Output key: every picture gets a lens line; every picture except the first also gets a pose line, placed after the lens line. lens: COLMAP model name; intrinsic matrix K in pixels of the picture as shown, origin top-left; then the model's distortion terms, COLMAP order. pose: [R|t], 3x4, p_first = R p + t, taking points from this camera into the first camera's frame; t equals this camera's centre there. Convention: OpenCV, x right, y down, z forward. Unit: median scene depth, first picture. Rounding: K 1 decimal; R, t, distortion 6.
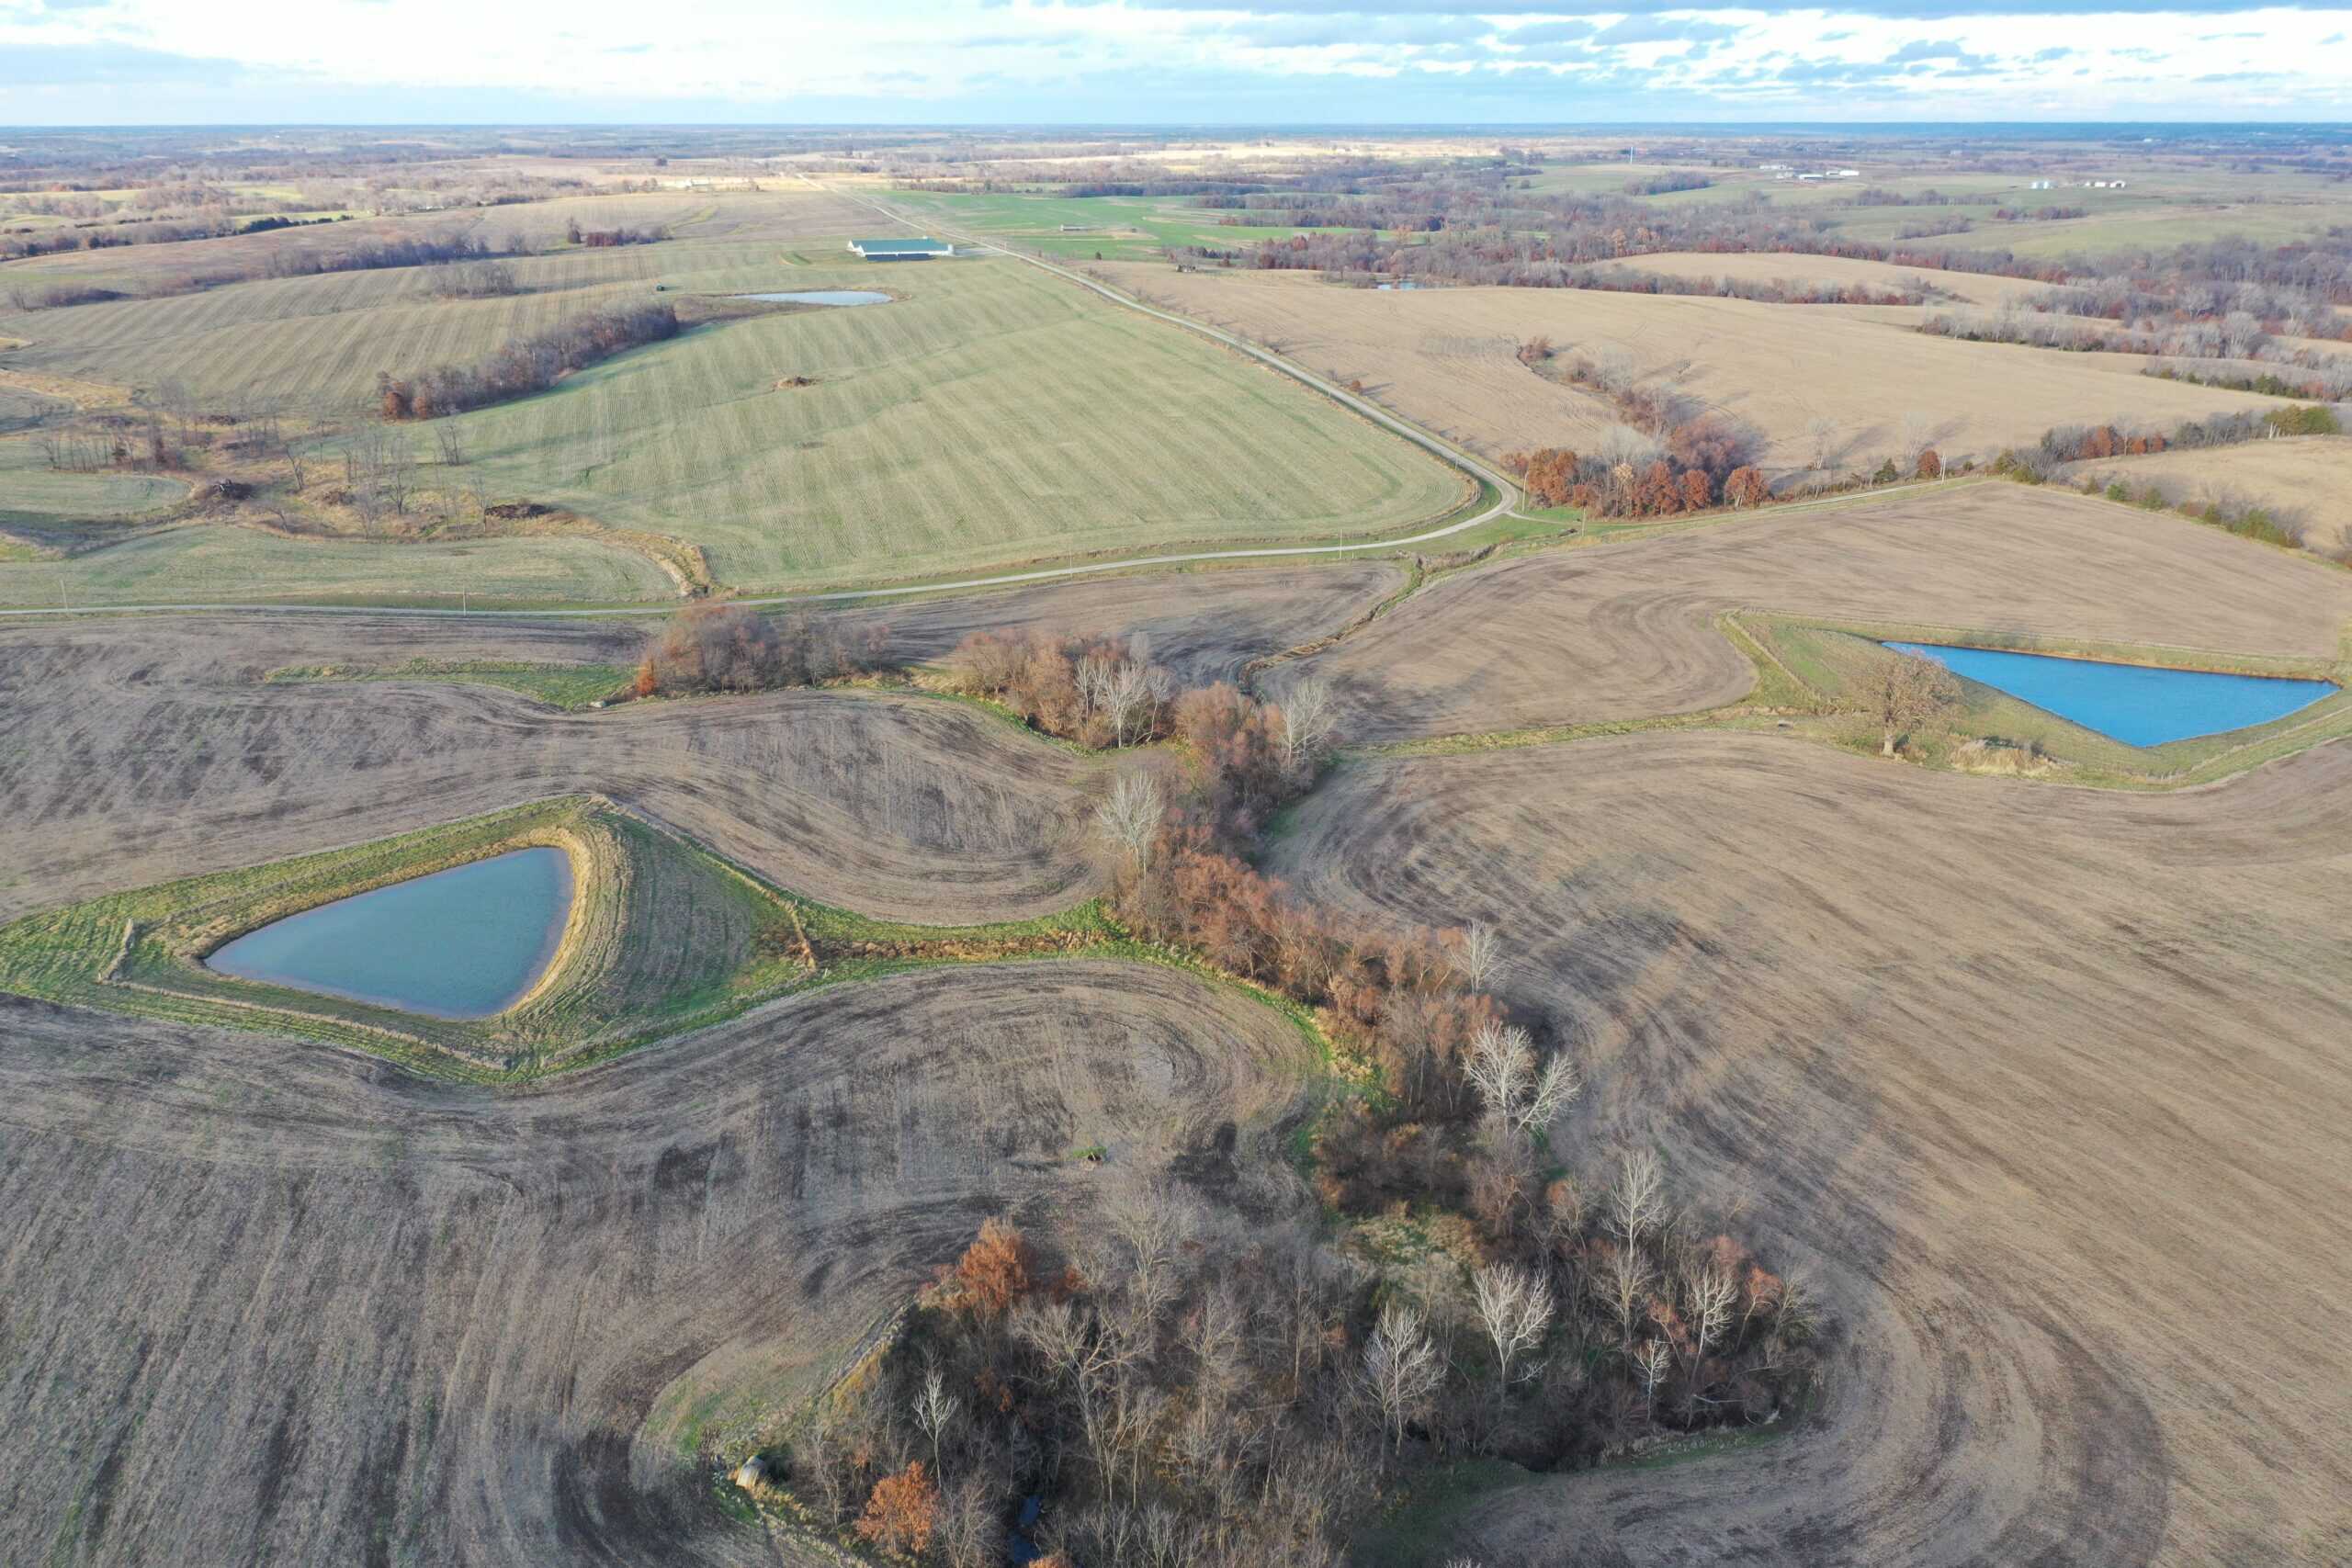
lens RADIAL K [[1864.3, 0, 1158.0], [0, 1864.3, 777.0], [0, 0, 1]] dist [-0.002516, -0.003416]
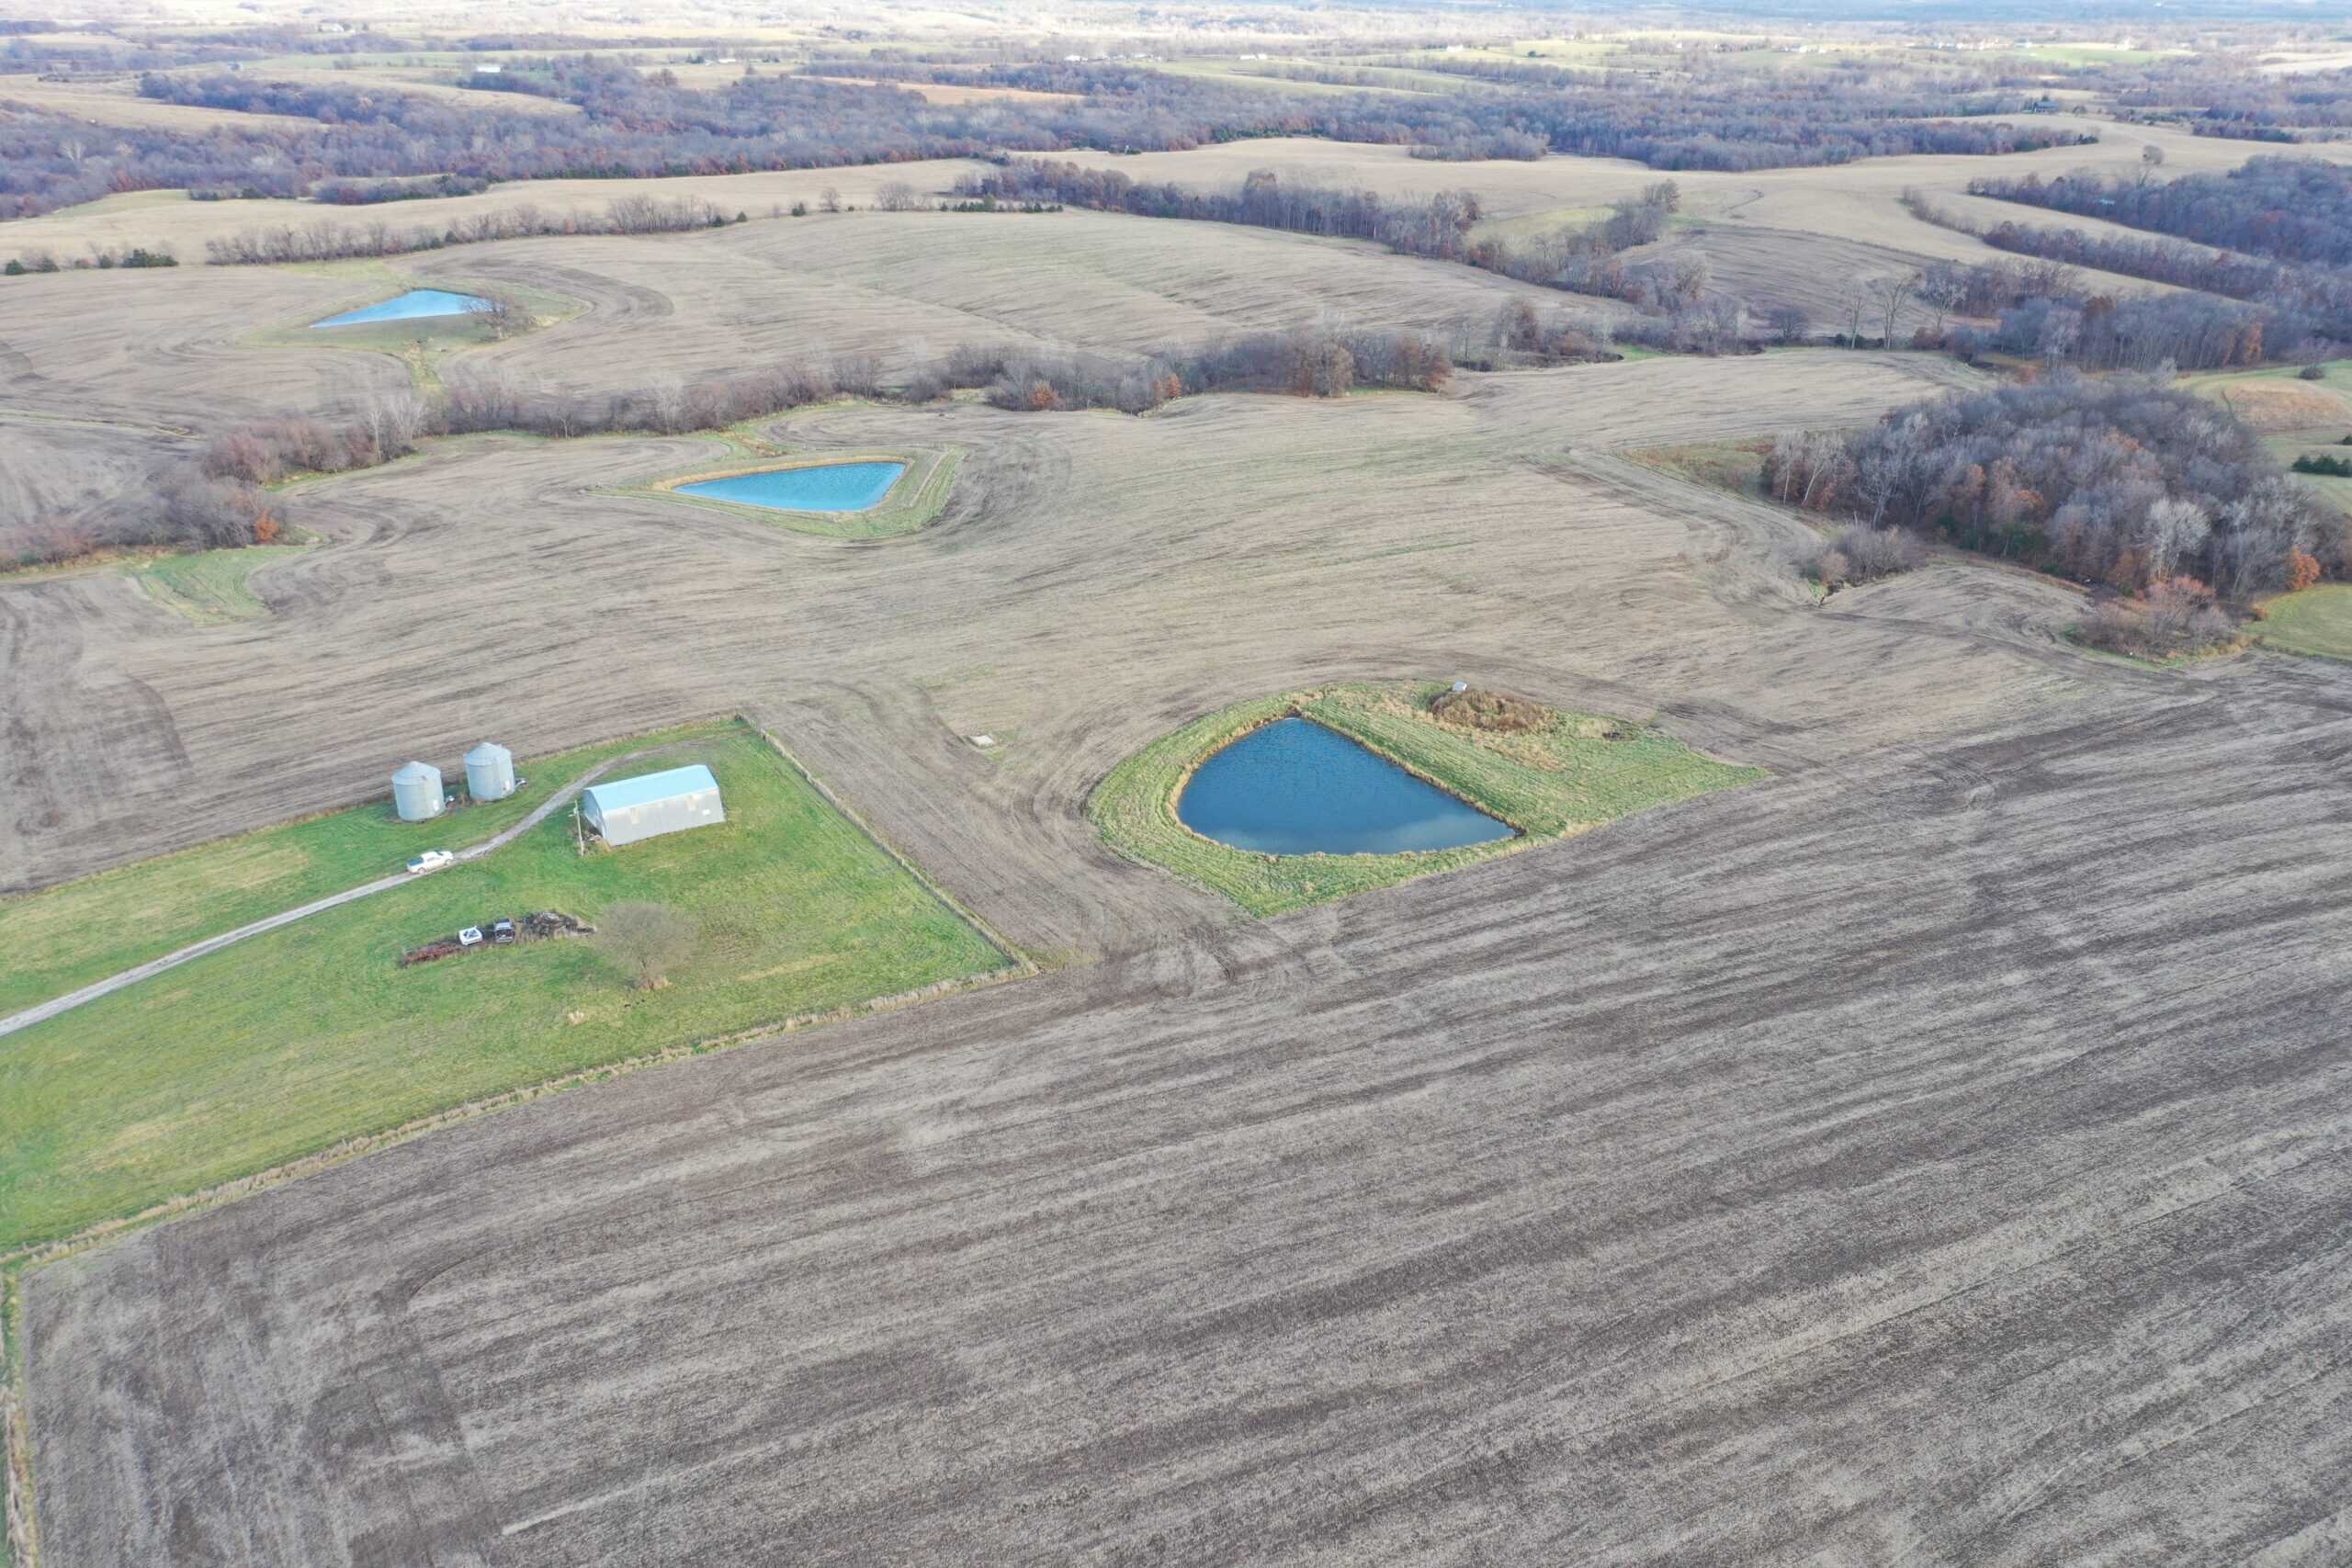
lens RADIAL K [[1864.3, 0, 1166.3], [0, 1864.3, 781.5], [0, 0, 1]] dist [-0.002516, -0.003416]
pose [[-0.288635, -0.384403, 0.876883, -2.309744], [0.317974, 0.825394, 0.466496, -0.434675], [-0.903096, 0.413473, -0.116008, 1.079263]]
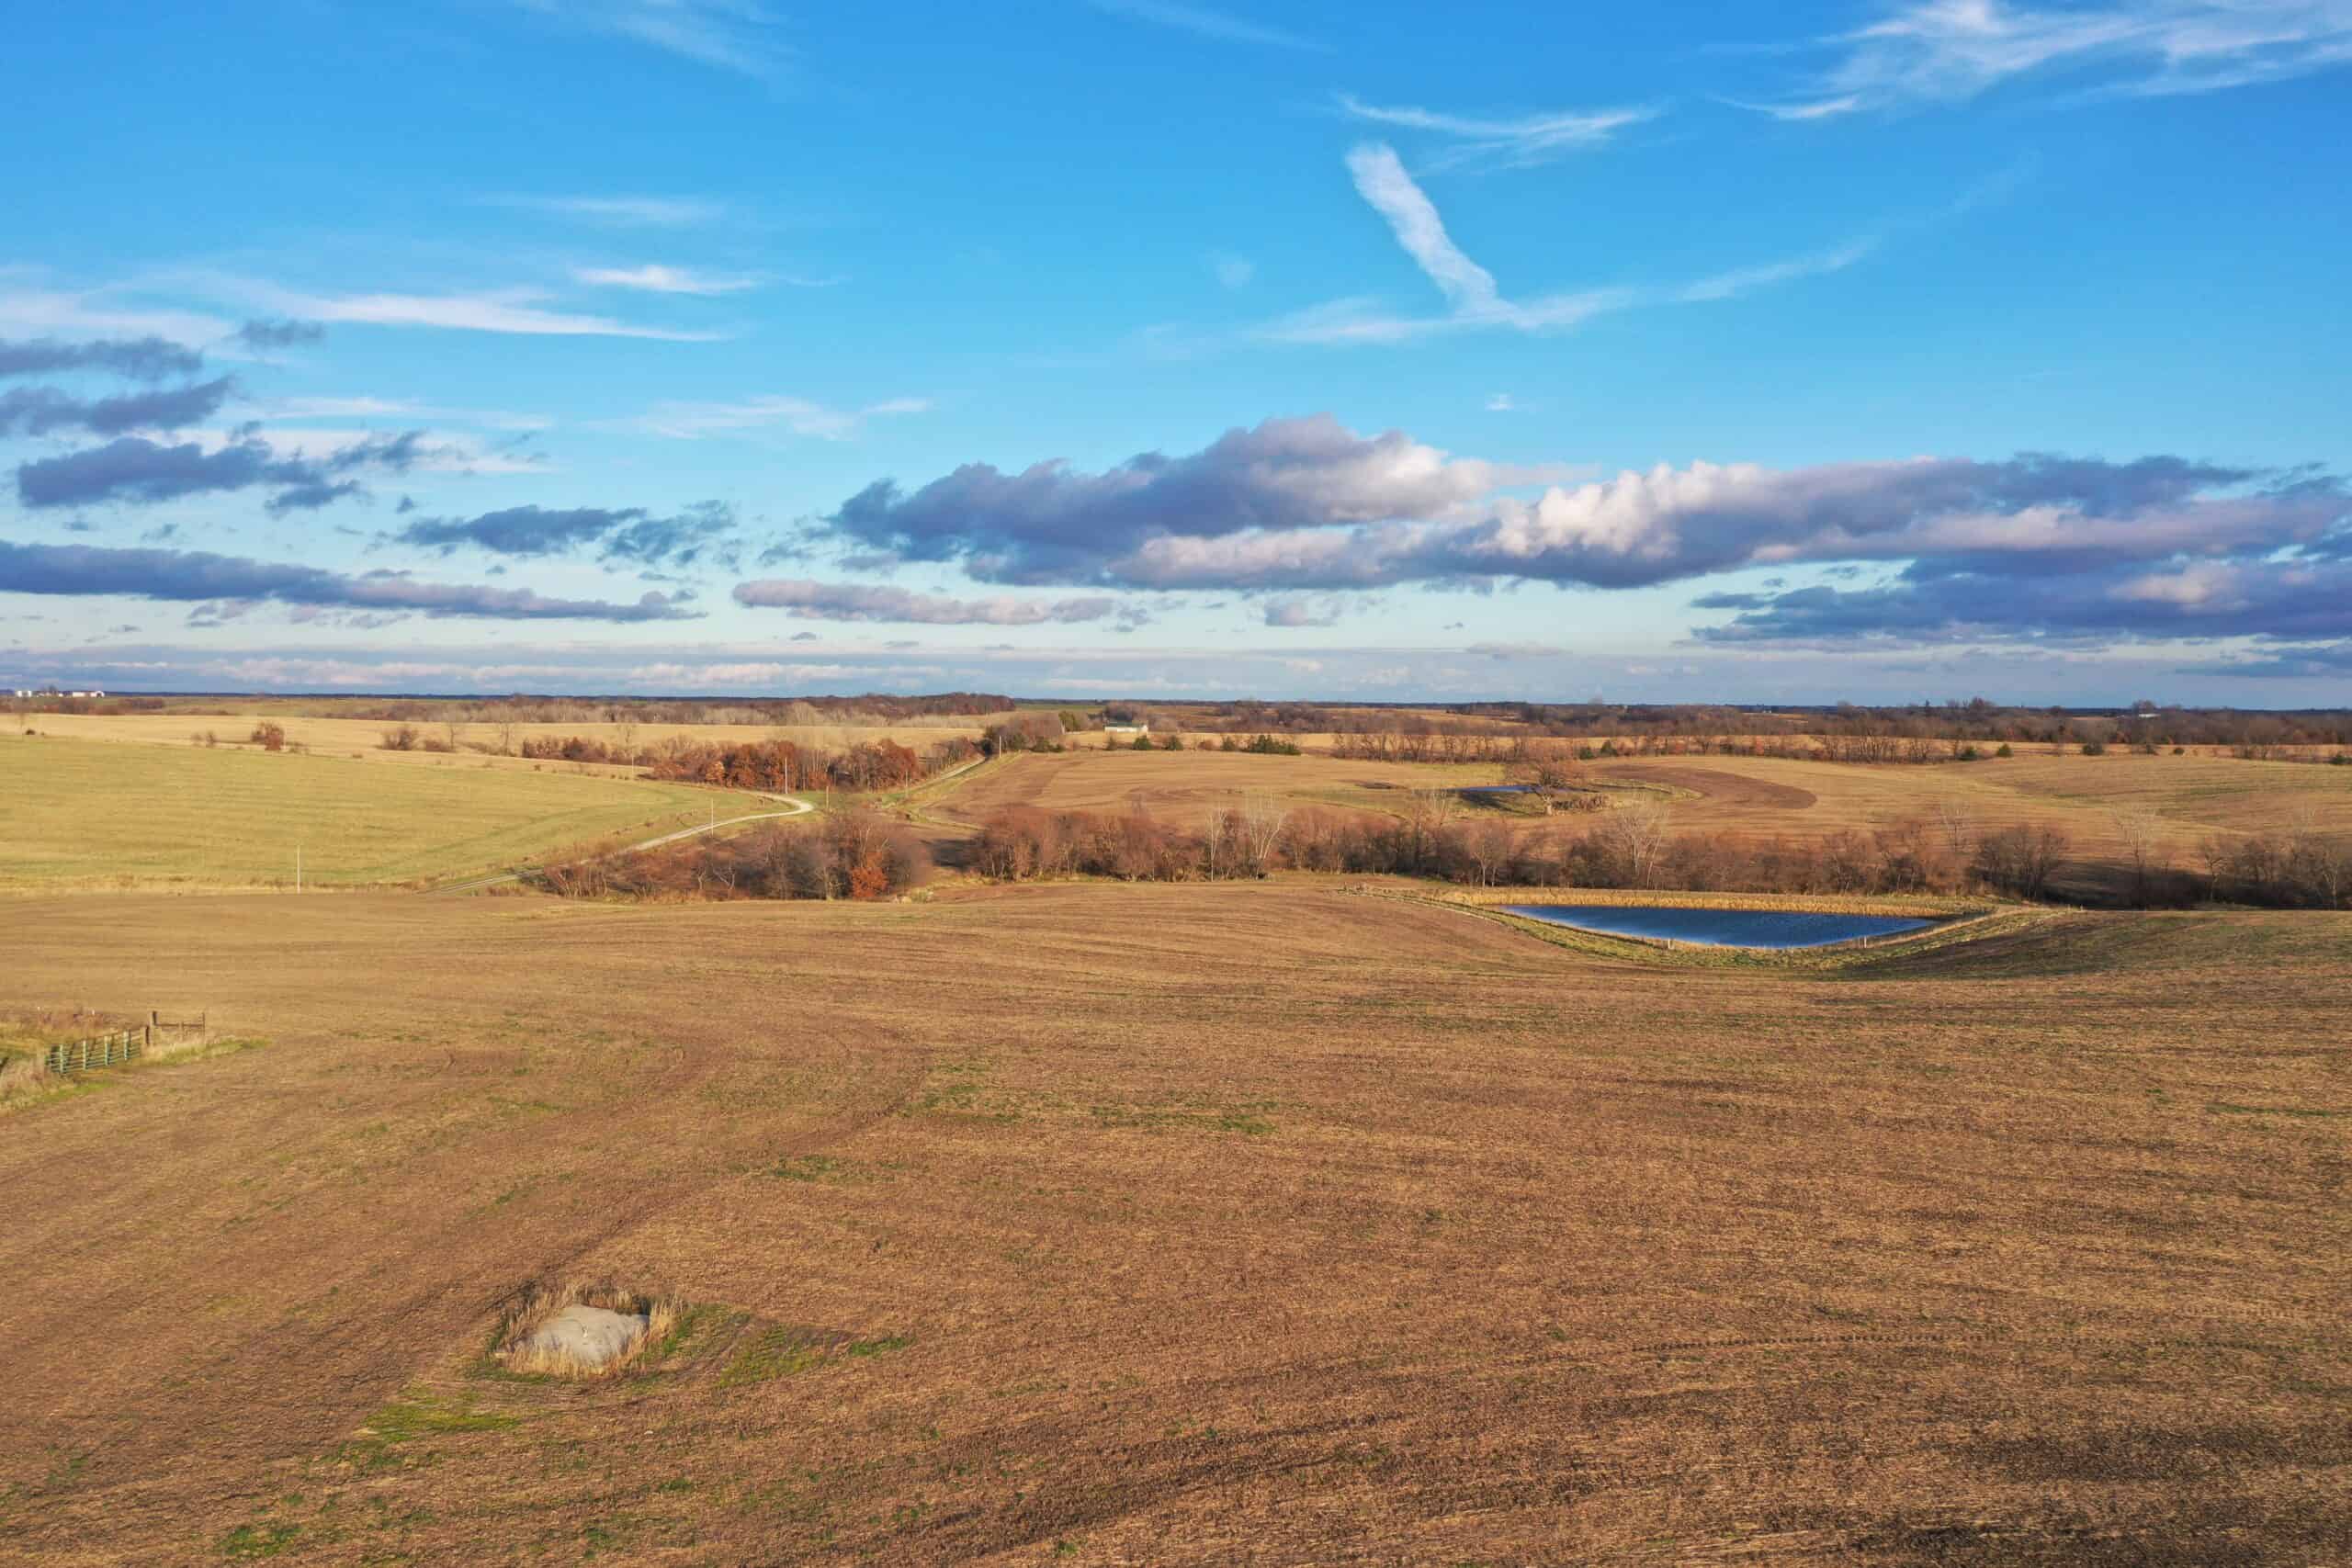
lens RADIAL K [[1864.3, 0, 1159.5], [0, 1864.3, 780.7], [0, 0, 1]] dist [-0.002516, -0.003416]
pose [[0.432418, -0.032544, 0.901086, -1.386740], [0.295336, 0.949333, -0.107441, 0.036994], [-0.851934, 0.312583, 0.420120, 0.887255]]
